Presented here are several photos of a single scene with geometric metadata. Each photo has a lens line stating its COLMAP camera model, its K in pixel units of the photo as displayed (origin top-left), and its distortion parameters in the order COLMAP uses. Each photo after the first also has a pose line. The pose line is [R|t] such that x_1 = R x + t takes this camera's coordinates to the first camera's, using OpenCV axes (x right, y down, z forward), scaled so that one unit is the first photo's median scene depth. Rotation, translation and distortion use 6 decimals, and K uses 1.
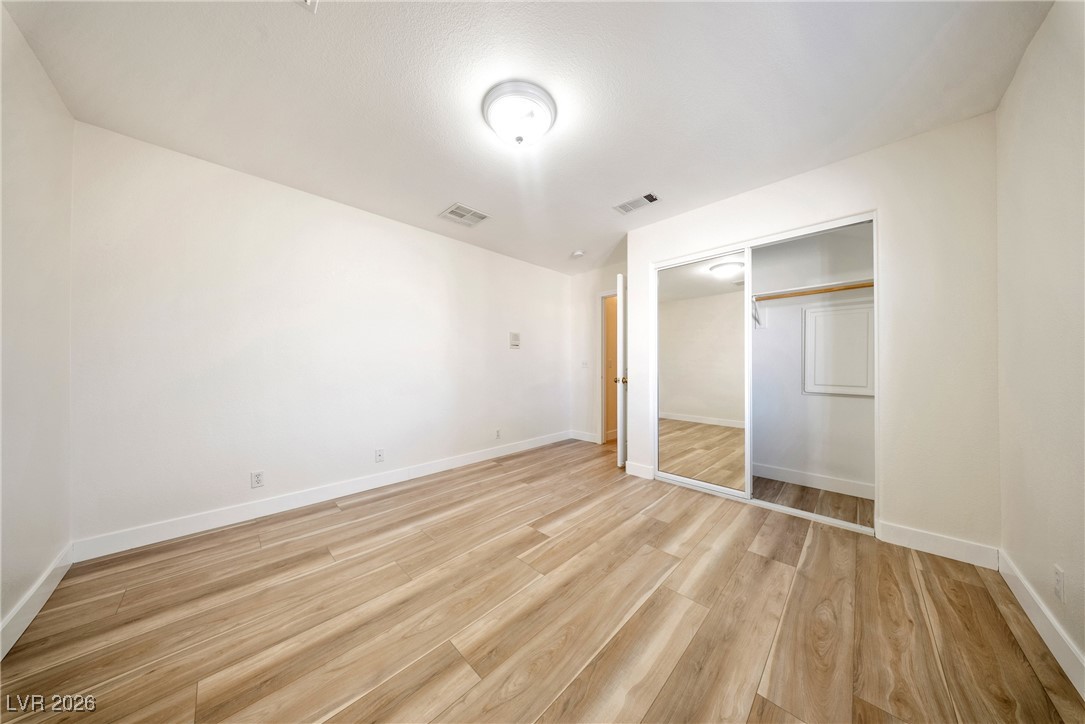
lens RADIAL K [[321.1, 0, 541.2], [0, 321.1, 364.9], [0, 0, 1]] dist [0.000376, -0.001086]
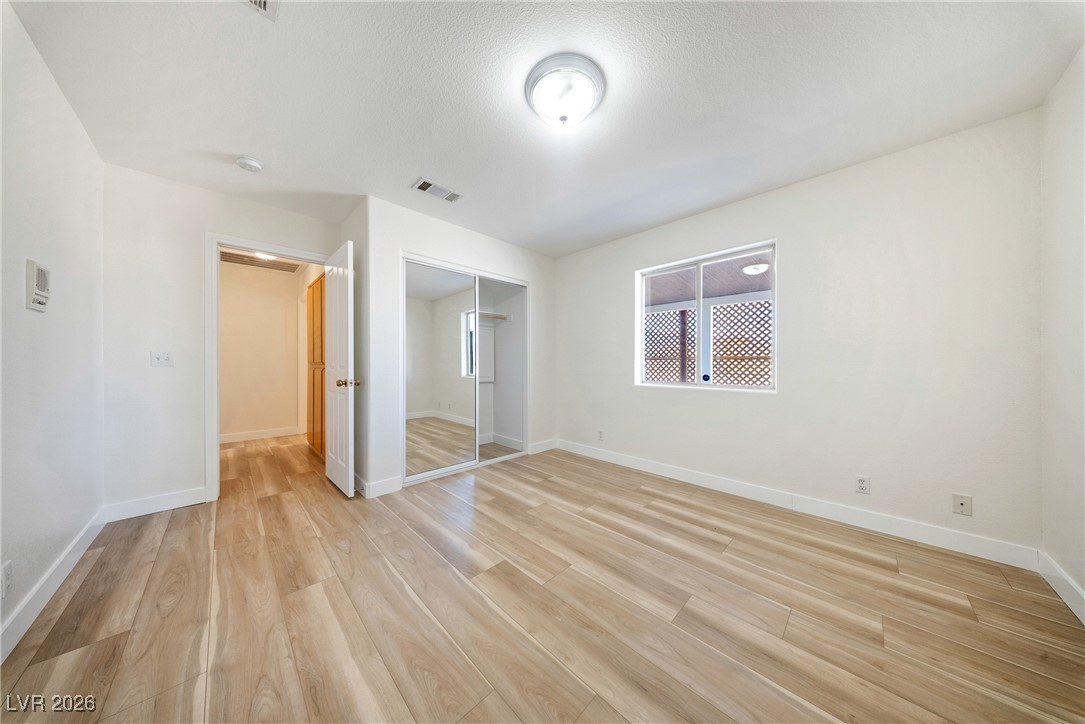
lens RADIAL K [[321.1, 0, 548.3], [0, 321.1, 358.0], [0, 0, 1]] dist [0.000376, -0.001086]
pose [[-0.009030, 0.017888, 0.999799, -0.856218], [-0.003709, 0.999833, -0.017922, 0.003027], [-0.999952, -0.003870, -0.008962, 0.893394]]
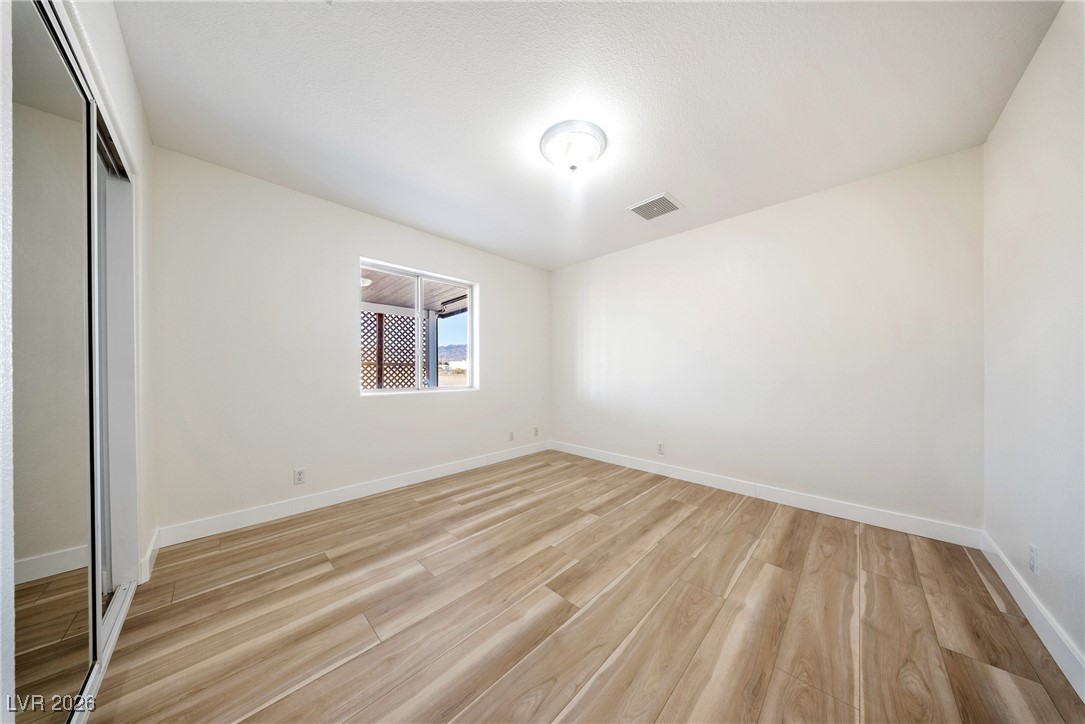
lens RADIAL K [[321.1, 0, 543.7], [0, 321.1, 367.0], [0, 0, 1]] dist [0.000376, -0.001086]
pose [[-0.999902, 0.001606, -0.013874, 0.042370], [0.001716, 0.999967, -0.007963, -0.000460], [0.013861, -0.007986, -0.999872, 1.806862]]
